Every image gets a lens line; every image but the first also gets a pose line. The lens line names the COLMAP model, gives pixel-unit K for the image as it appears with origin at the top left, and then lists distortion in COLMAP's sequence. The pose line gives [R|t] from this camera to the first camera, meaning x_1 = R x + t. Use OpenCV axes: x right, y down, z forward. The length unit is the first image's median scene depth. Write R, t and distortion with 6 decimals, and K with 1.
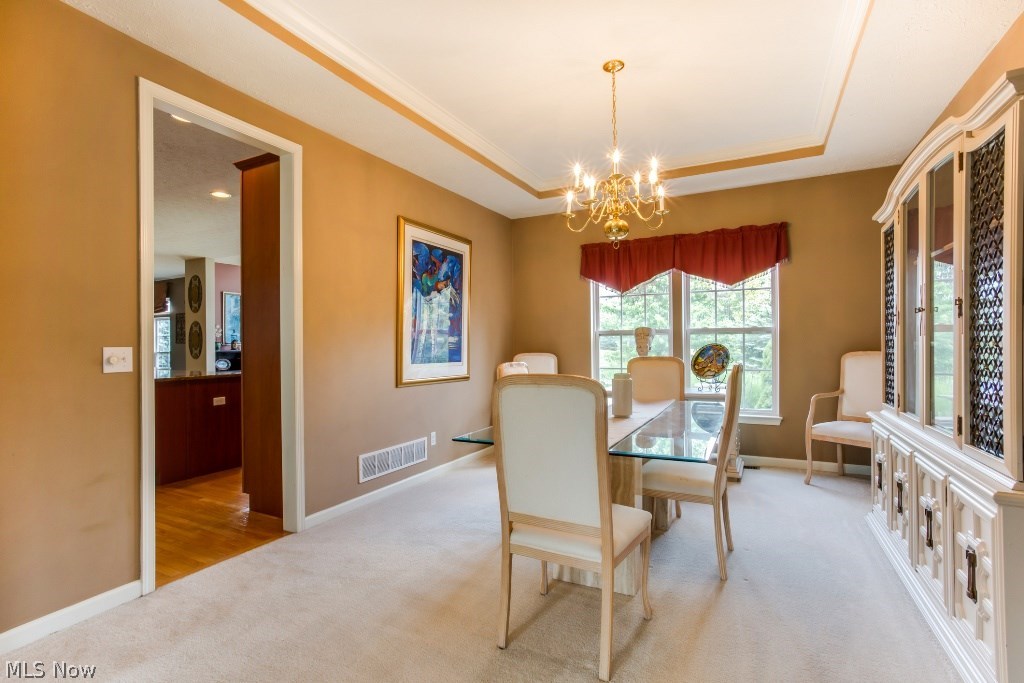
lens RADIAL K [[498.7, 0, 495.5], [0, 498.7, 353.7], [0, 0, 1]] dist [-0.016567, 0.018223]
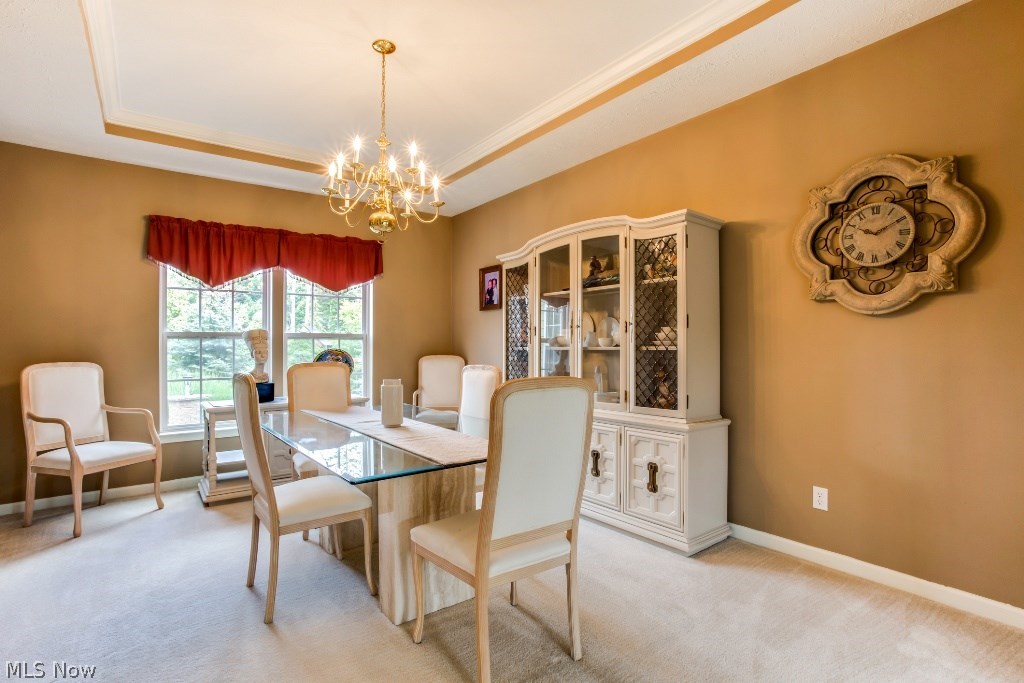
lens RADIAL K [[506.3, 0, 512.0], [0, 506.3, 341.5], [0, 0, 1]] dist [-0.019541, 0.000375]
pose [[0.425913, 0.014786, 0.904643, -0.310112], [0.018742, 0.999508, -0.025160, -0.002752], [-0.904570, 0.027671, 0.425426, 0.236448]]
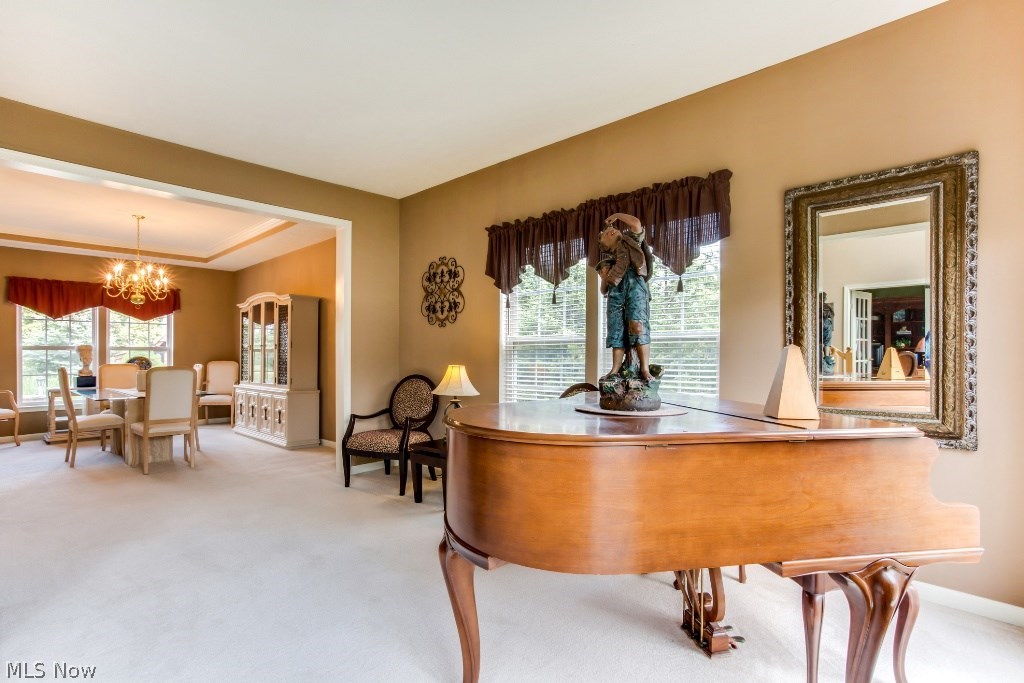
lens RADIAL K [[498.7, 0, 495.5], [0, 498.7, 353.7], [0, 0, 1]] dist [-0.016567, 0.018223]
pose [[0.278432, 0.004623, 0.960445, -0.790683], [0.016255, 0.999823, -0.009525, 0.005811], [-0.960318, 0.018264, 0.278308, -0.582705]]
